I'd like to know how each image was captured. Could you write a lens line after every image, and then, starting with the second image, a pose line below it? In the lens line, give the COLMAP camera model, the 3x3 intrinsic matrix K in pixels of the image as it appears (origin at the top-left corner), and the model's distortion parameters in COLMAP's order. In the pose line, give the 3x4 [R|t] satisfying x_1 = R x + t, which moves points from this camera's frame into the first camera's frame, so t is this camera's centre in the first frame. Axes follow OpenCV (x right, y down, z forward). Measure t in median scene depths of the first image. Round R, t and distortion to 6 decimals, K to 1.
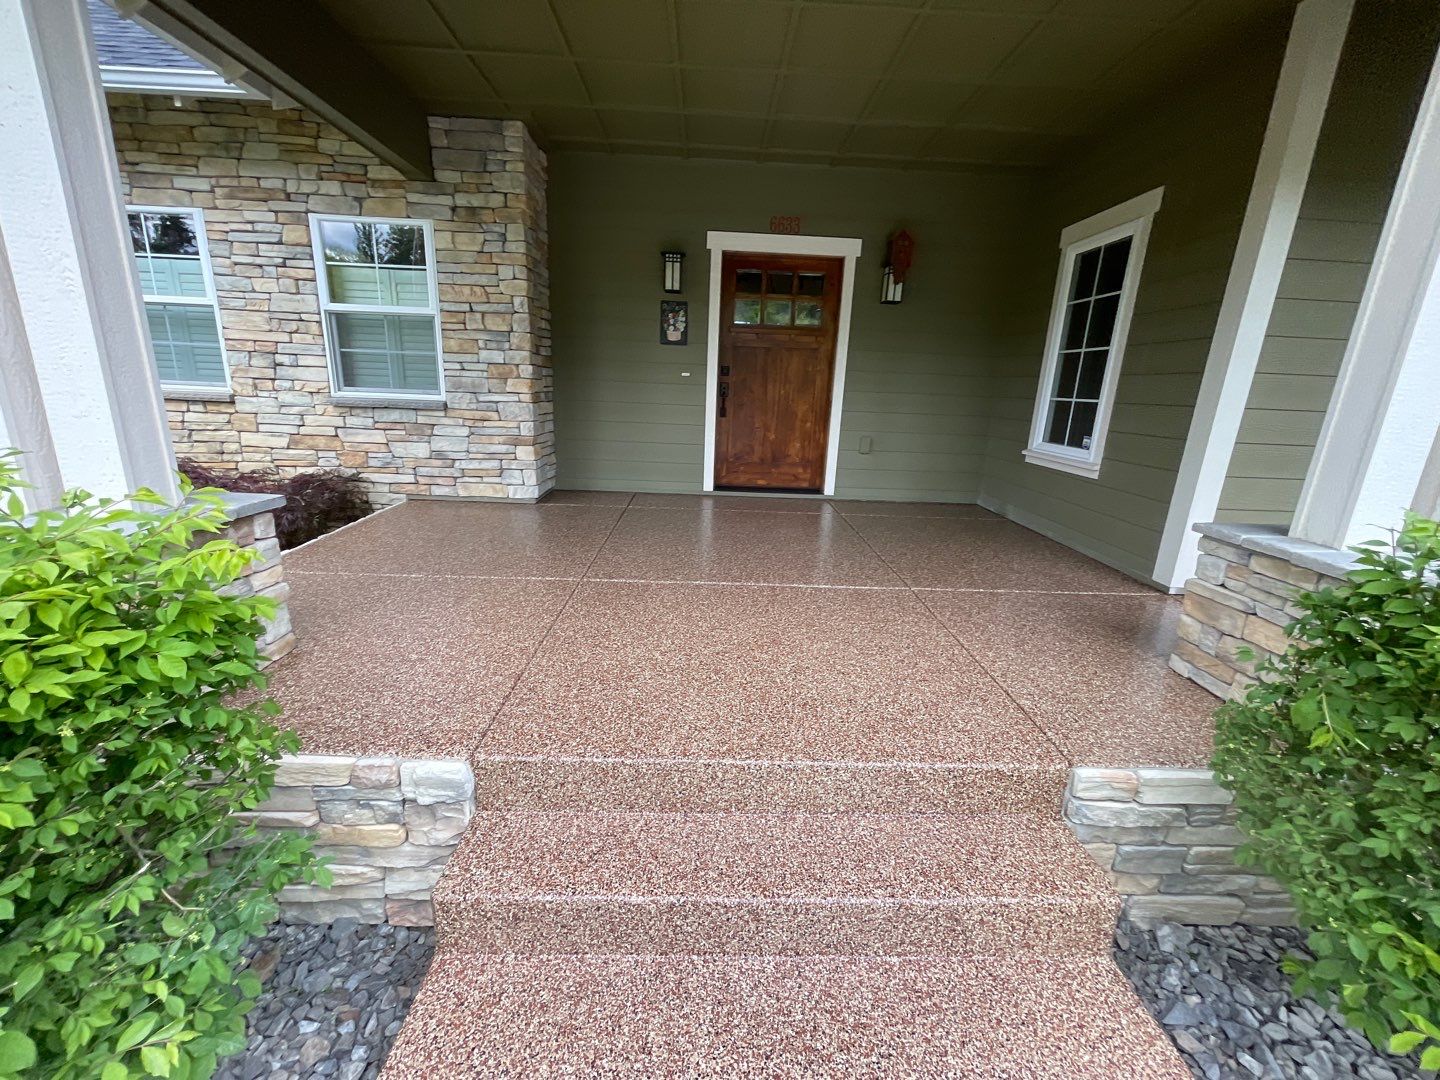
lens RADIAL K [[577.8, 0, 721.4], [0, 577.8, 537.2], [0, 0, 1]] dist [-0.003399, 0.000496]
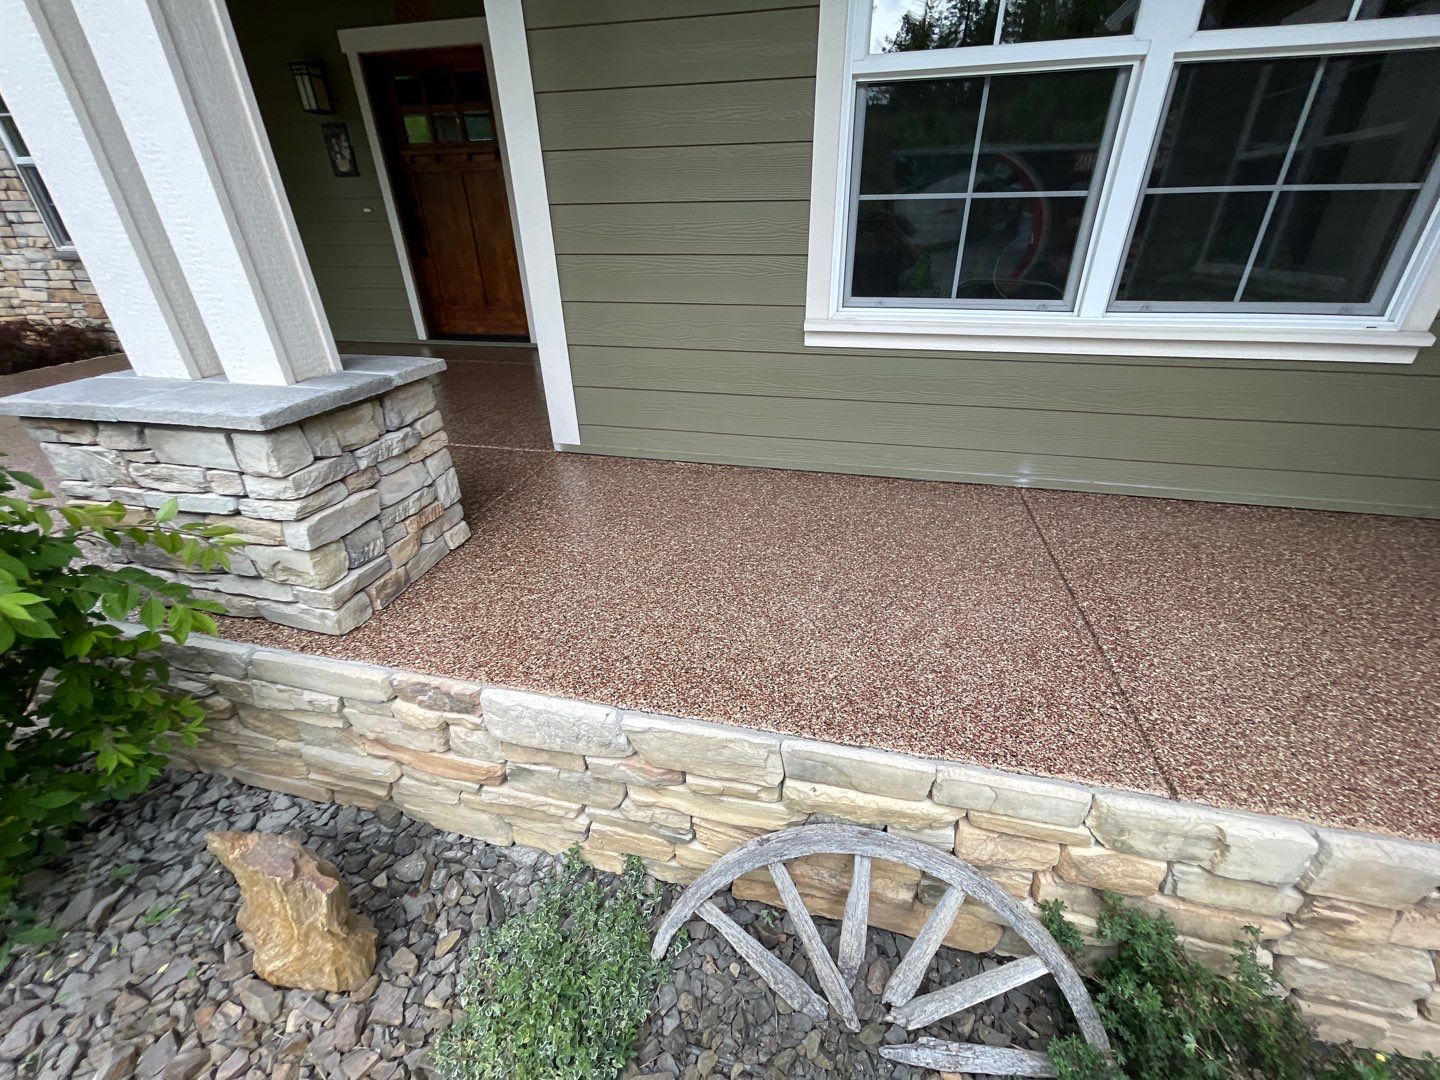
lens RADIAL K [[577.8, 0, 724.8], [0, 577.8, 538.7], [0, 0, 1]] dist [-0.003399, 0.000496]
pose [[0.967074, 0.075529, -0.243031, 0.902379], [-0.018898, 0.973621, 0.227385, 0.021144], [0.253794, -0.215306, 0.942991, 0.159486]]
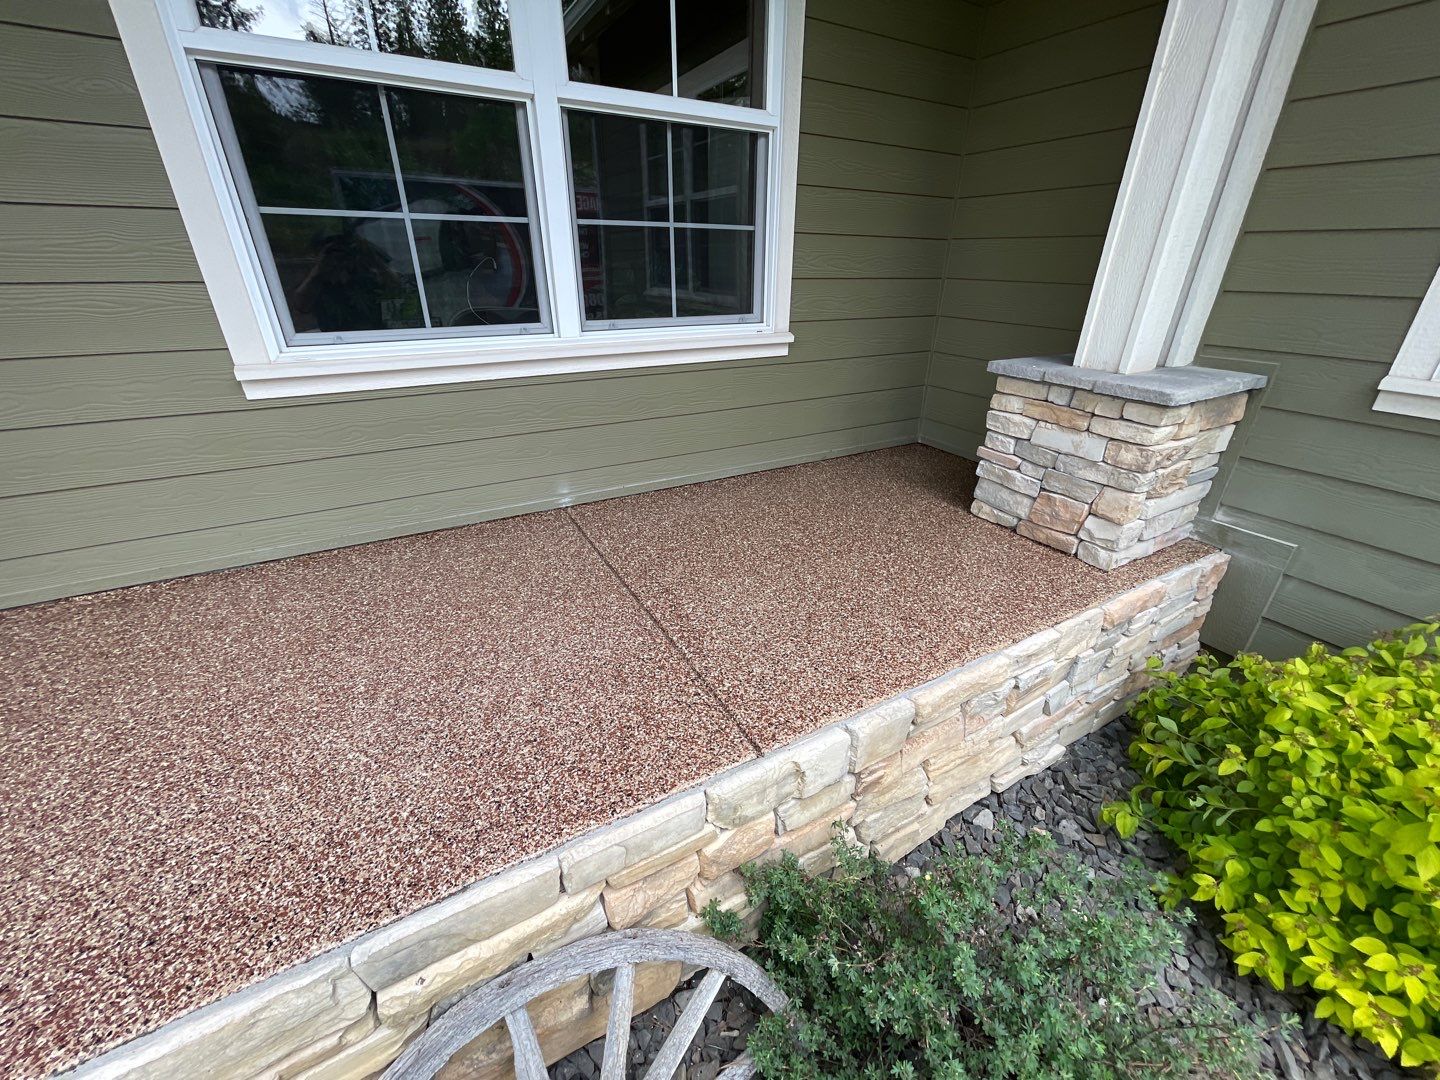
lens RADIAL K [[577.8, 0, 723.1], [0, 577.8, 538.4], [0, 0, 1]] dist [-0.003399, 0.000496]
pose [[0.879252, -0.233608, 0.415142, 0.931899], [0.146453, 0.961851, 0.231070, 0.016709], [-0.453285, -0.142370, 0.879922, 0.198390]]
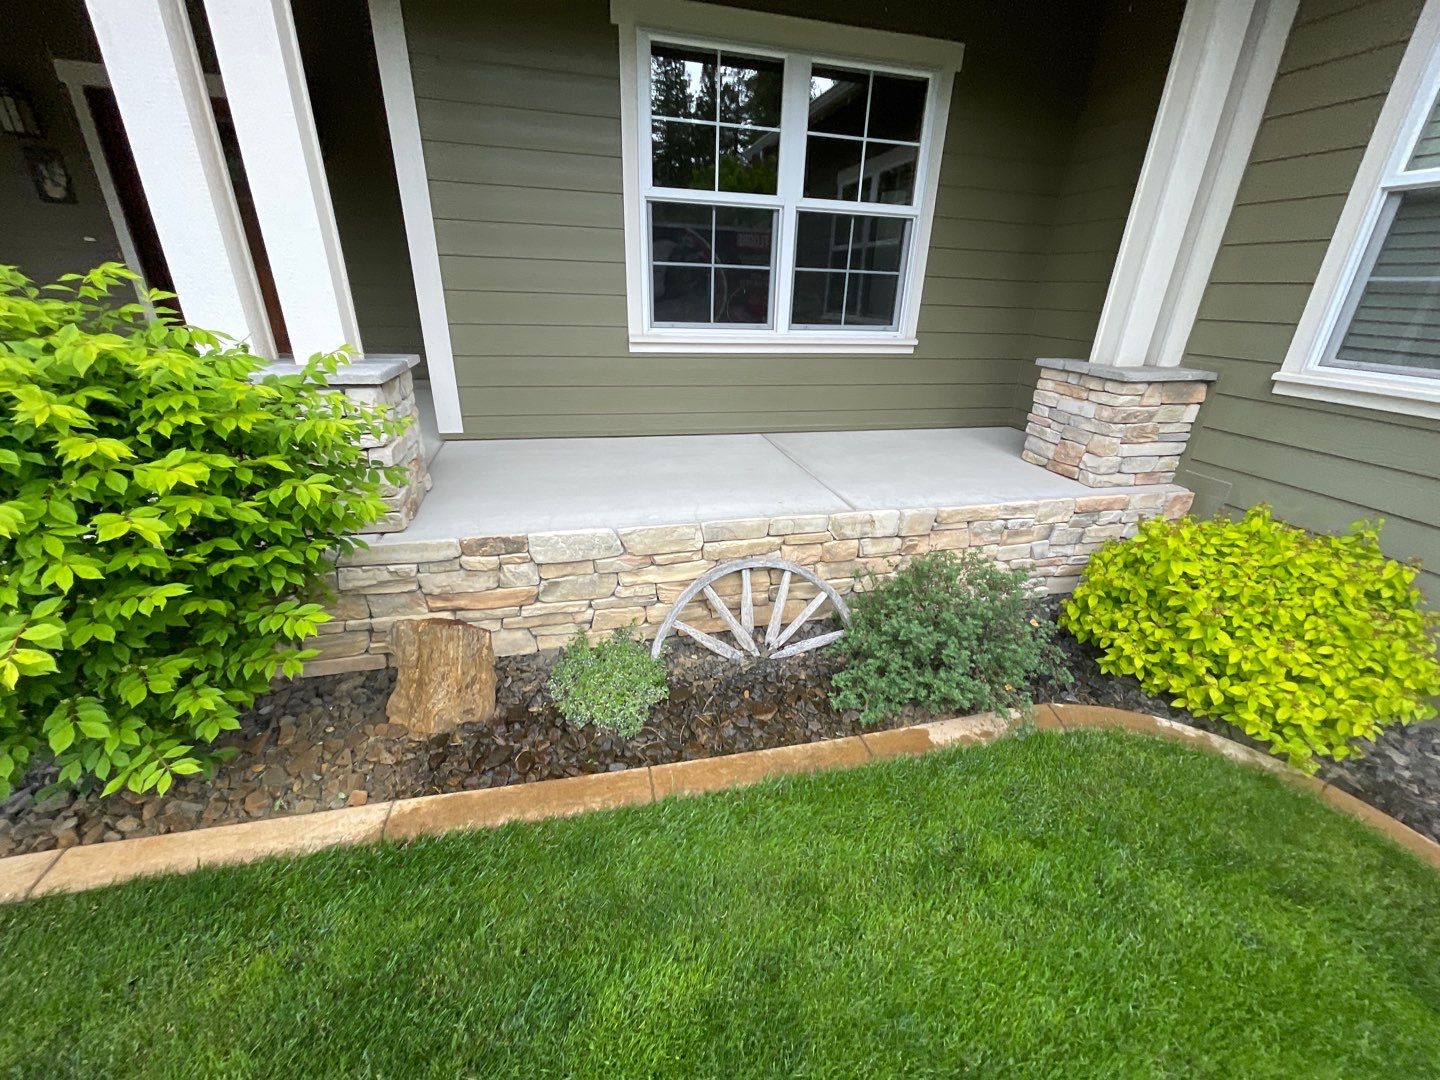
lens RADIAL K [[577.8, 0, 723.3], [0, 577.8, 541.4], [0, 0, 1]] dist [-0.003399, 0.000496]
pose [[0.975206, -0.097355, 0.198737, 0.775233], [0.063943, 0.983693, 0.168108, 0.102594], [-0.211862, -0.151232, 0.965528, -0.150134]]
